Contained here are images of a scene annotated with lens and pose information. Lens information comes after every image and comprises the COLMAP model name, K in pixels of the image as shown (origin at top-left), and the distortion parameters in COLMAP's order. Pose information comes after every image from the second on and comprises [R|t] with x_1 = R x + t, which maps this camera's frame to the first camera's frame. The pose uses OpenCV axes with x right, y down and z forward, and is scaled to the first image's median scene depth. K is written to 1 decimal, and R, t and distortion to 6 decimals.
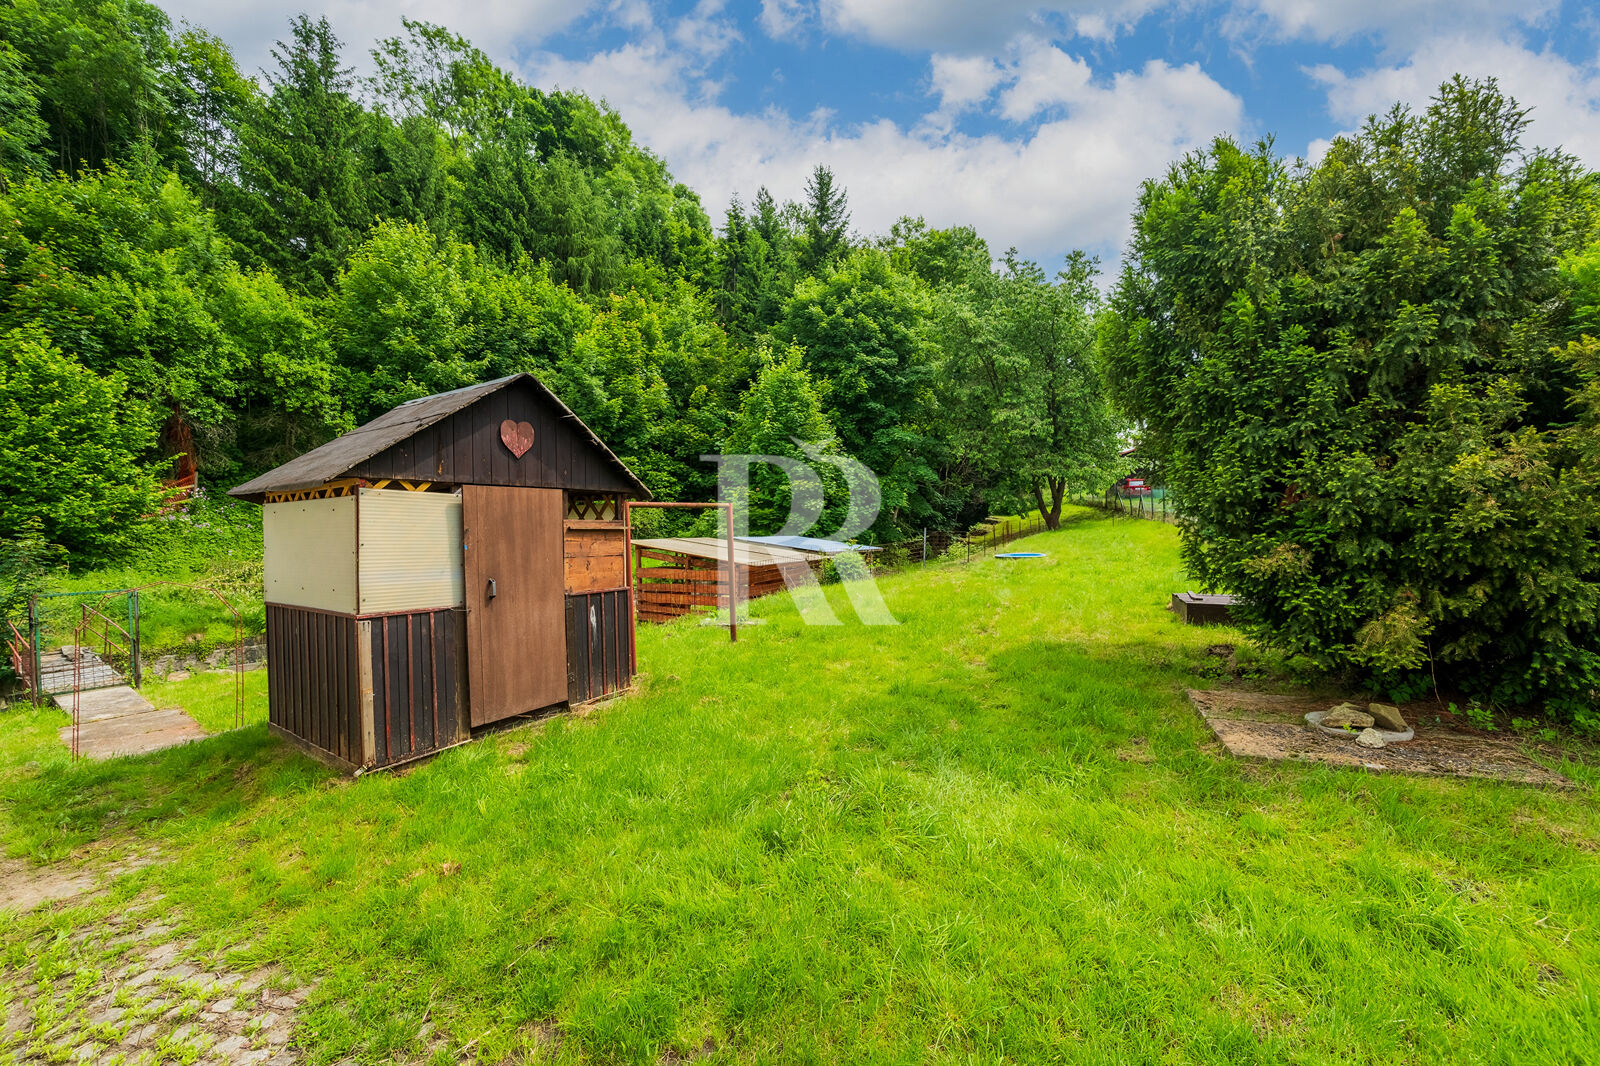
lens RADIAL K [[644.3, 0, 795.5], [0, 644.3, 534.9], [0, 0, 1]] dist [-0.000669, 0.000099]
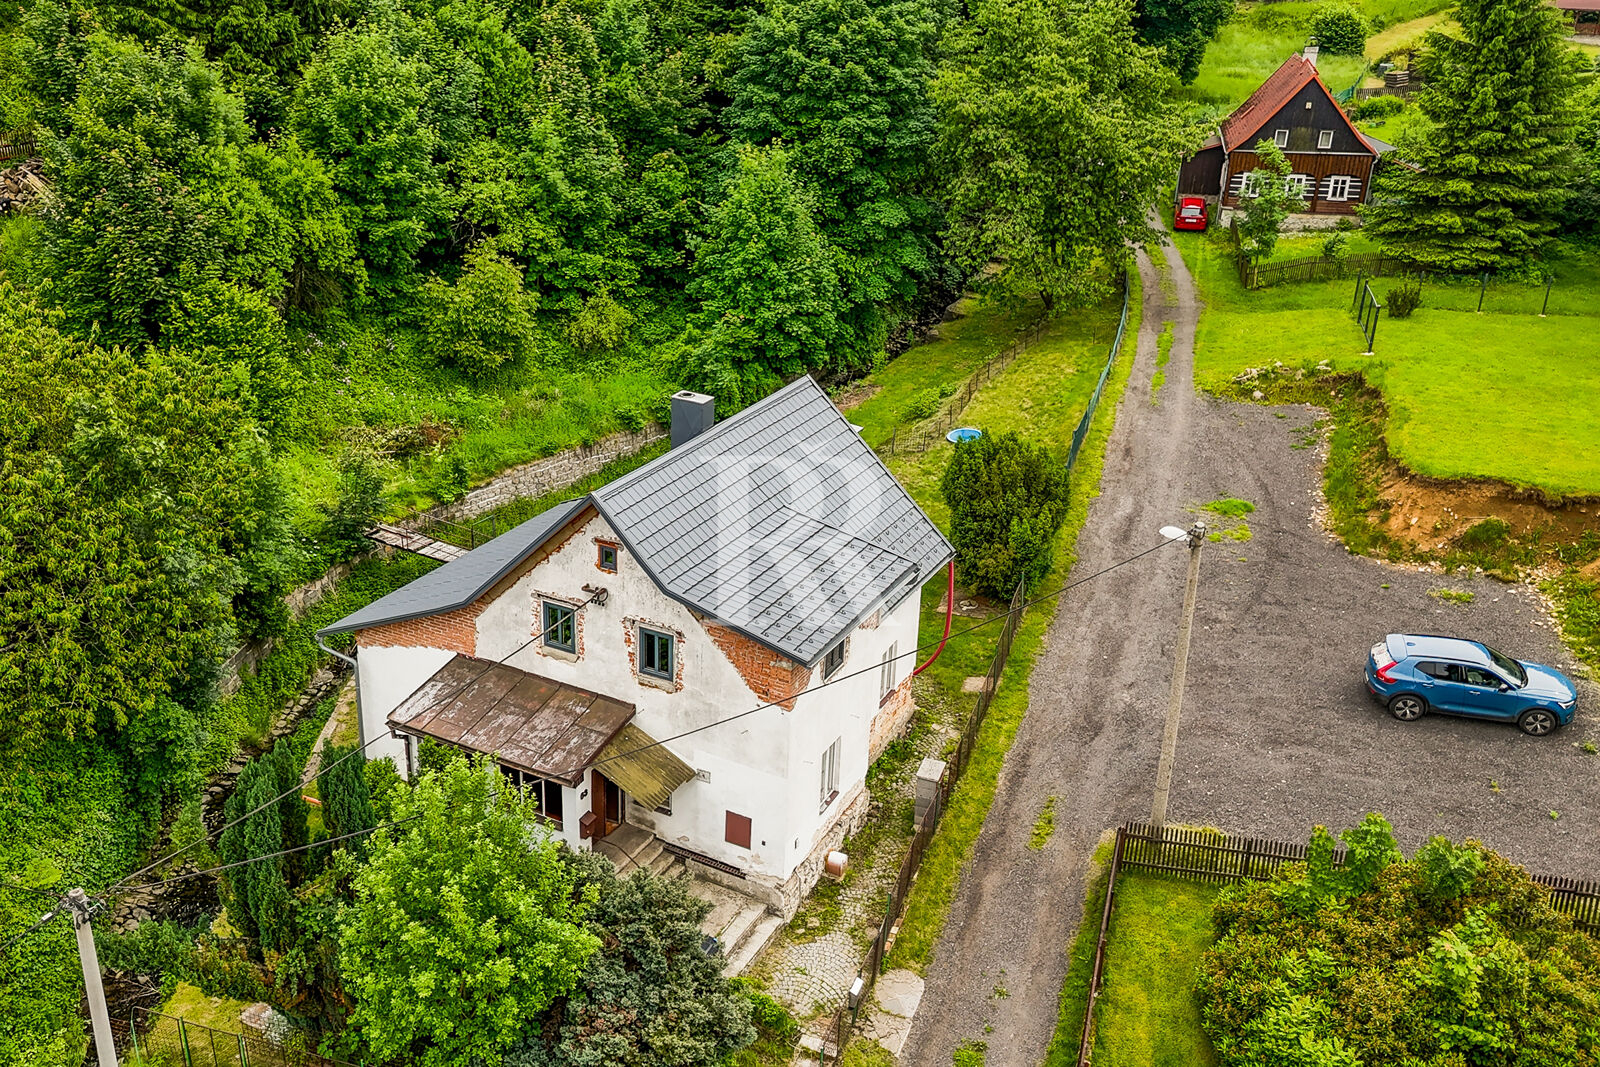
lens RADIAL K [[1420.8, 0, 700.2], [0, 1420.8, 530.4], [0, 0, 1]] dist [0.056837, -0.039250]
pose [[0.999241, -0.007324, 0.038250, -0.174539], [-0.006659, 0.935558, 0.353110, -0.442217], [-0.038372, -0.353097, 0.934799, -0.983673]]
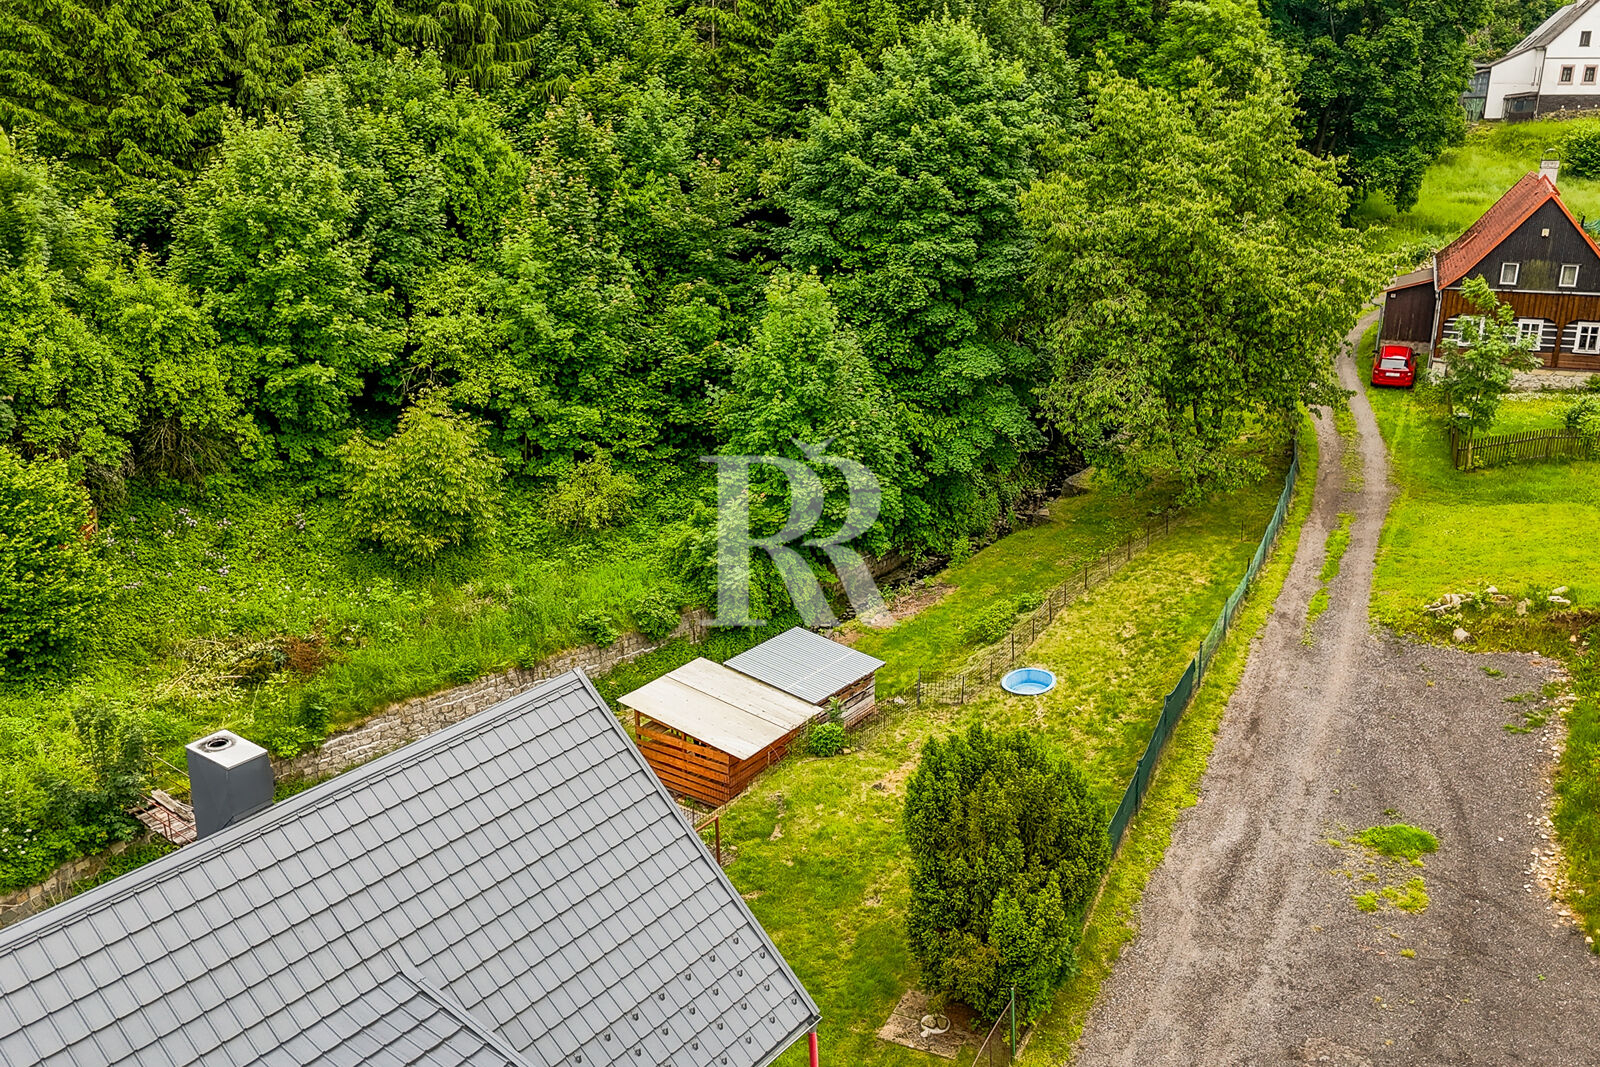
lens RADIAL K [[1420.8, 0, 808.2], [0, 1420.8, 535.1], [0, 0, 1]] dist [0.056837, -0.039250]
pose [[0.998383, 0.023165, -0.051917, 0.070028], [-0.007943, 0.961101, 0.276082, -0.399257], [0.056293, -0.275223, 0.959731, -0.516927]]
